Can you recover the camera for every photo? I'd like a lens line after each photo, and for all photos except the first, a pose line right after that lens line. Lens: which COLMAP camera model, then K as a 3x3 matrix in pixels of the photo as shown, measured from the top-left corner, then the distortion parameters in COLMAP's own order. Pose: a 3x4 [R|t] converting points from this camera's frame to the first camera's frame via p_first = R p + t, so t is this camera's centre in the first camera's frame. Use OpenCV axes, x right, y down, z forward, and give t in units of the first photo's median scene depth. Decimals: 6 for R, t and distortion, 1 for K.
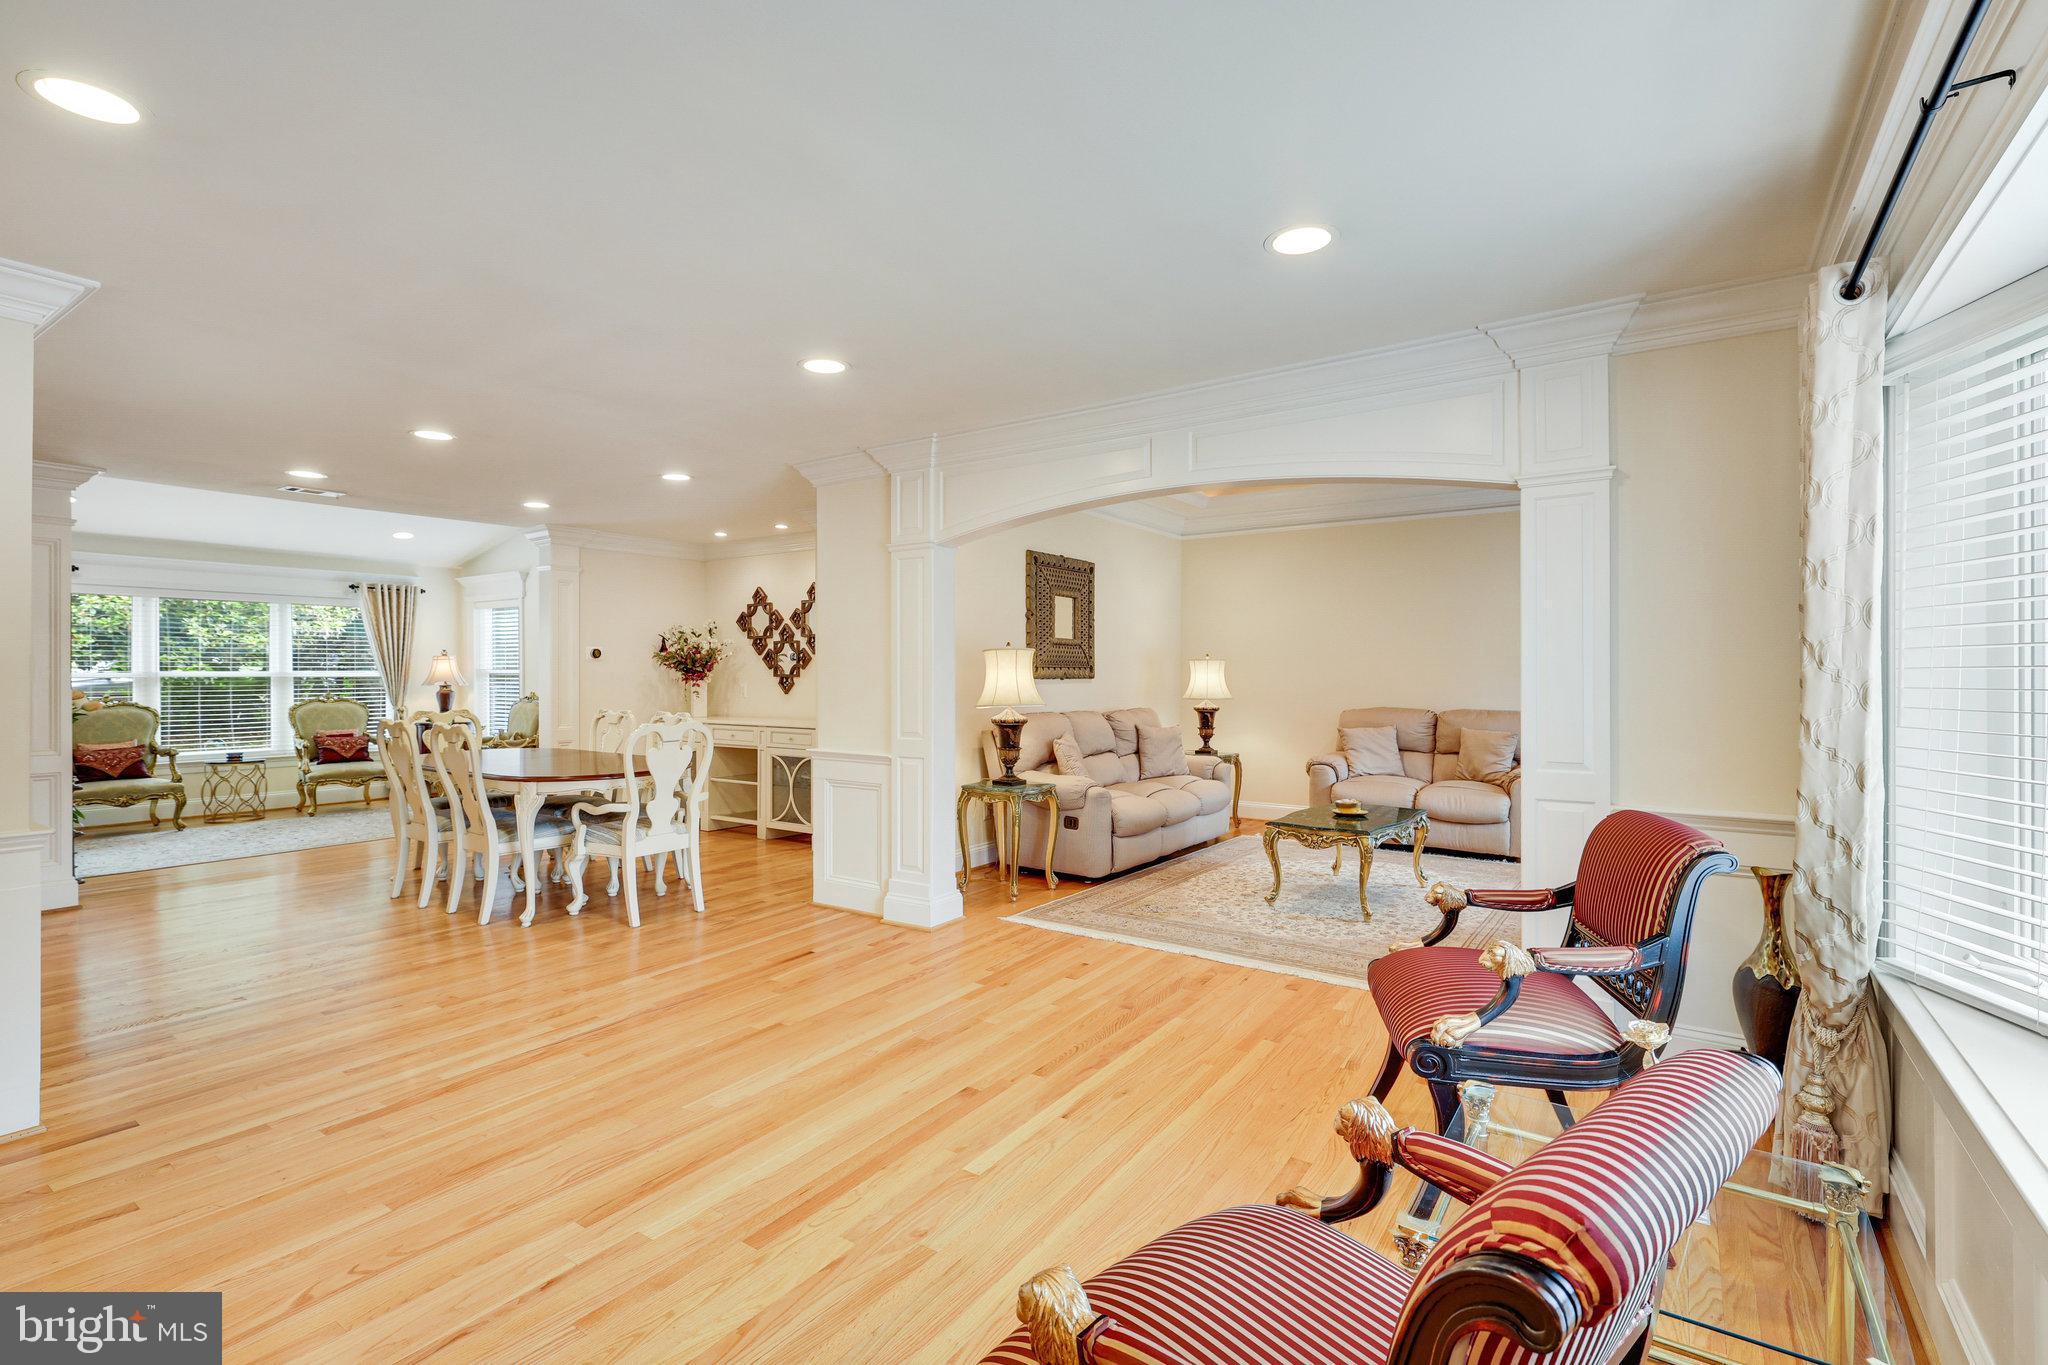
lens RADIAL K [[927.3, 0, 1026.8], [0, 927.3, 679.3], [0, 0, 1]] dist [0.002167, -0.000526]
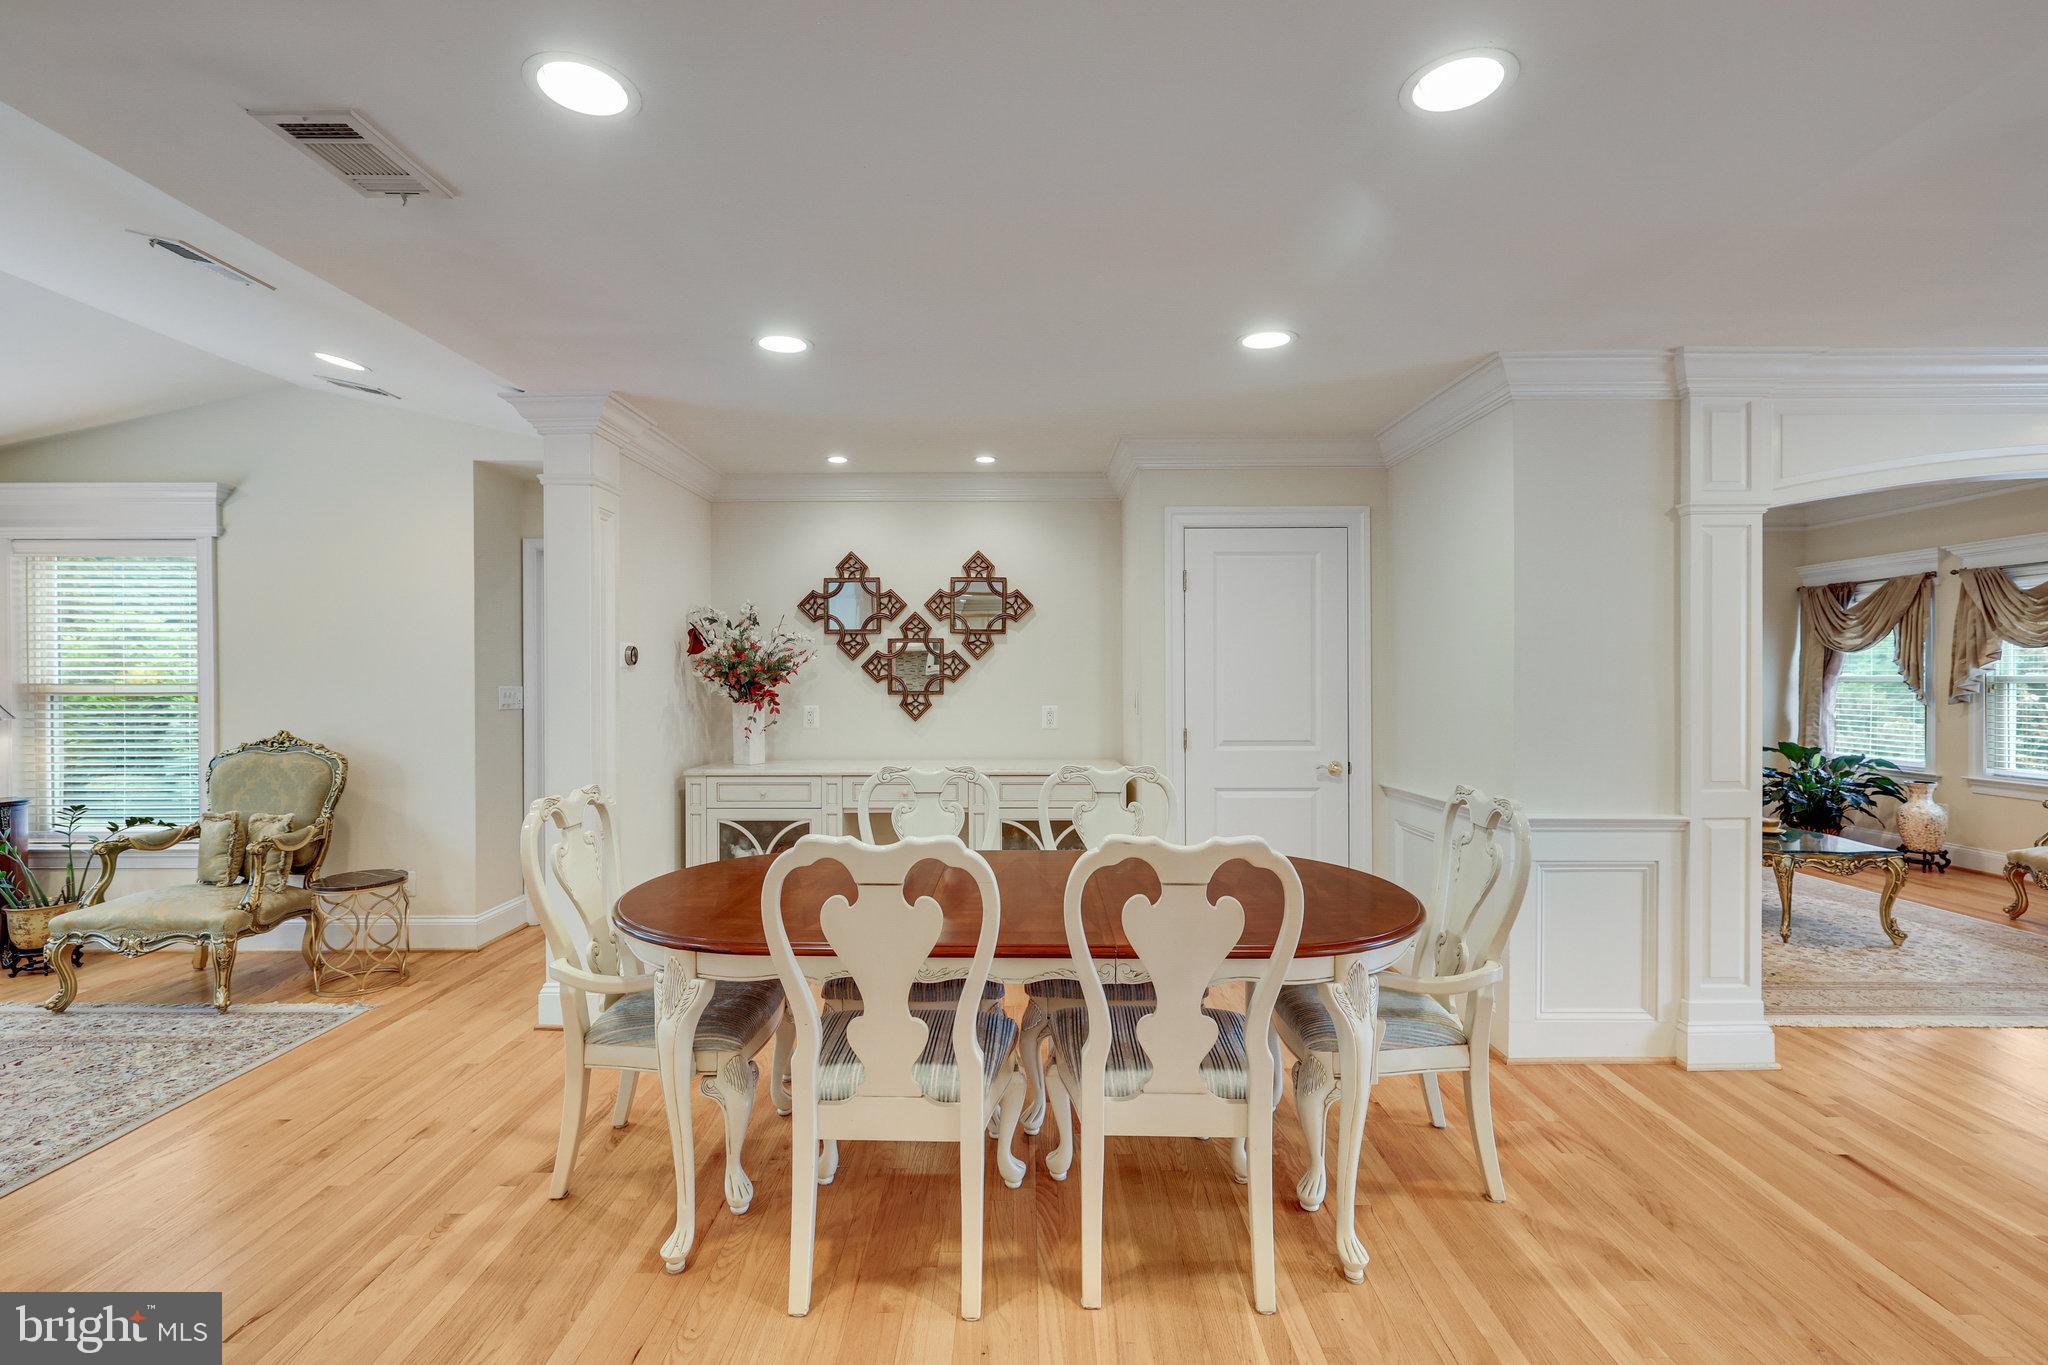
lens RADIAL K [[896.9, 0, 1018.9], [0, 896.9, 678.4], [0, 0, 1]] dist [0.000196, -0.001244]
pose [[0.827088, -0.004715, 0.562053, -0.911210], [0.006864, 0.999975, -0.001712, -0.020245], [-0.562031, 0.005274, 0.827099, 0.737734]]
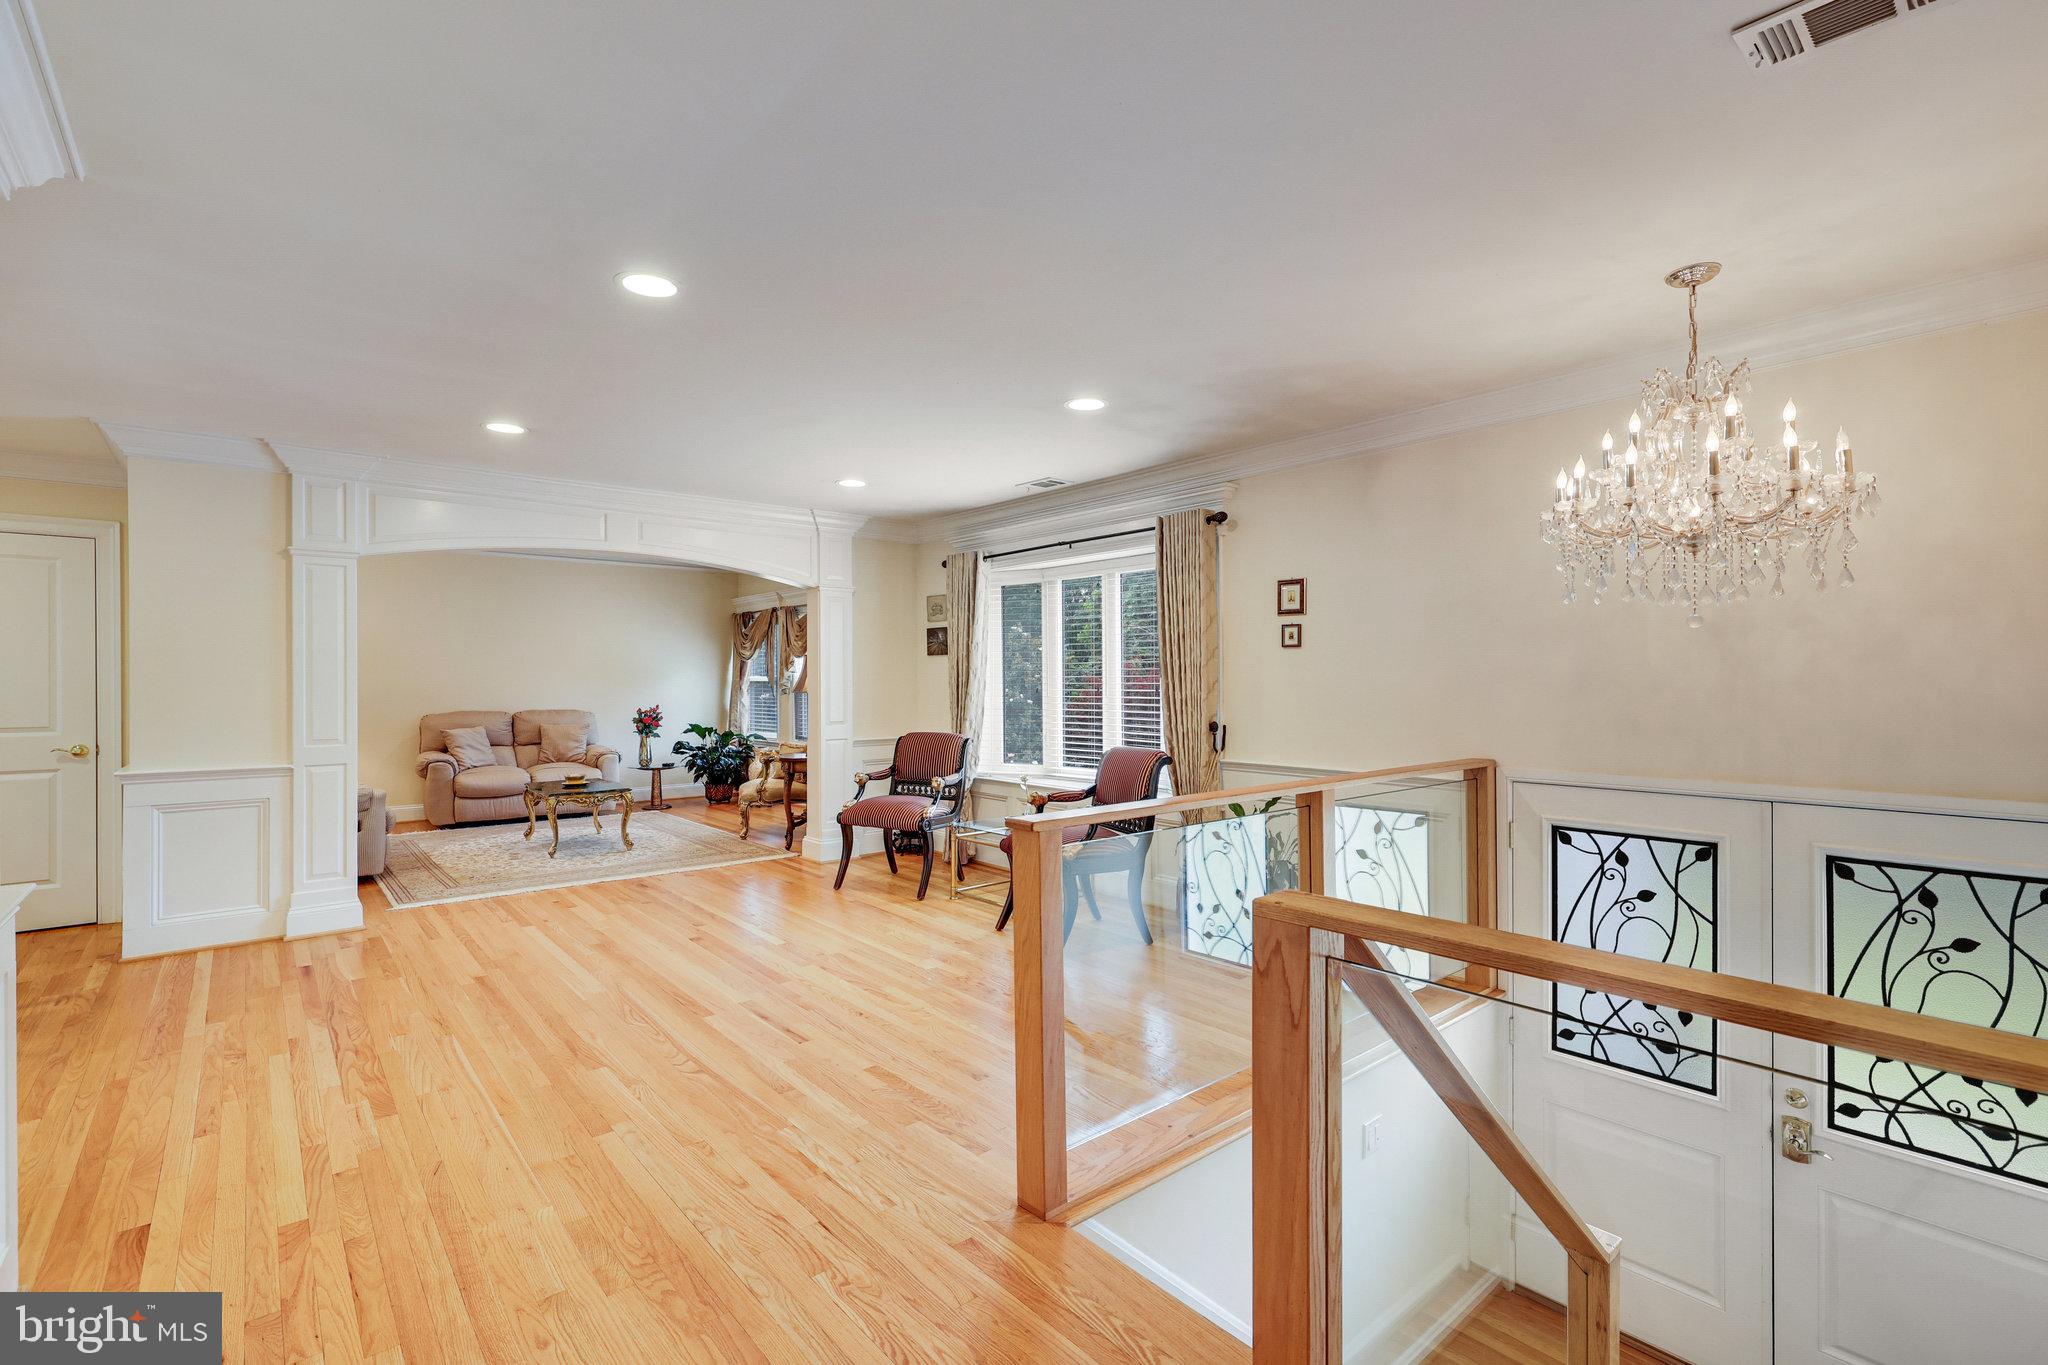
lens RADIAL K [[927.3, 0, 1019.4], [0, 927.3, 679.4], [0, 0, 1]] dist [0.002167, -0.000526]
pose [[0.261770, 0.002016, 0.965128, -0.879805], [0.011306, 0.999923, -0.005155, 0.006416], [-0.965064, 0.012262, 0.261727, 0.019986]]
